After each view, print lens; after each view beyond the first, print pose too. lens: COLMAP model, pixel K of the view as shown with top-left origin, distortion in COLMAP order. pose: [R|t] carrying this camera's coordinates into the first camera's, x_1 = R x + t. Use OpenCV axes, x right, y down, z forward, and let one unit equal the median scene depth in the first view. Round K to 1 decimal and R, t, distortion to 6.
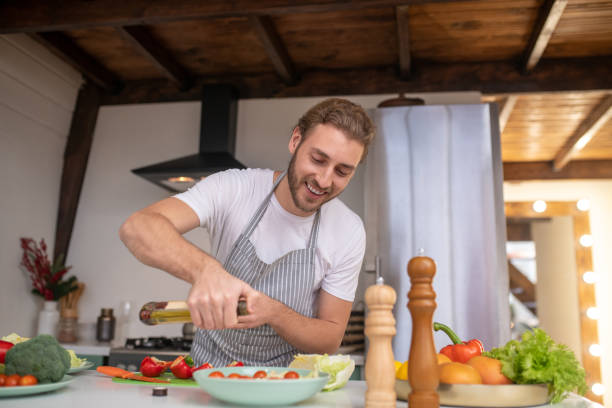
lens RADIAL K [[599.6, 0, 306.0], [0, 599.6, 204.0], [0, 0, 1]] dist [-0.014681, 0.007546]
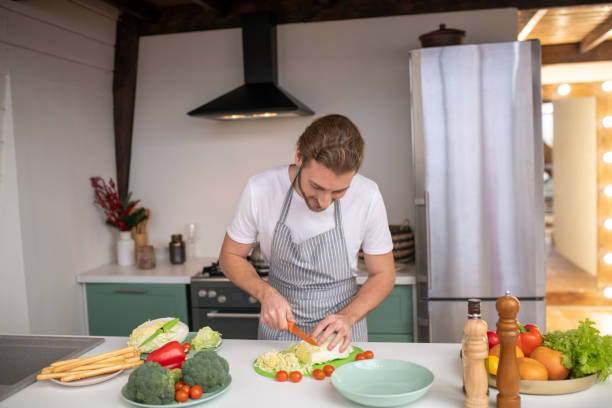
lens RADIAL K [[605.8, 0, 305.1], [0, 605.8, 192.4], [0, 0, 1]] dist [0.003030, 0.010360]
pose [[0.998396, -0.055009, -0.013408, -0.074667], [0.056617, 0.967954, 0.244662, -0.166465], [-0.000481, -0.245029, 0.969516, -0.075604]]
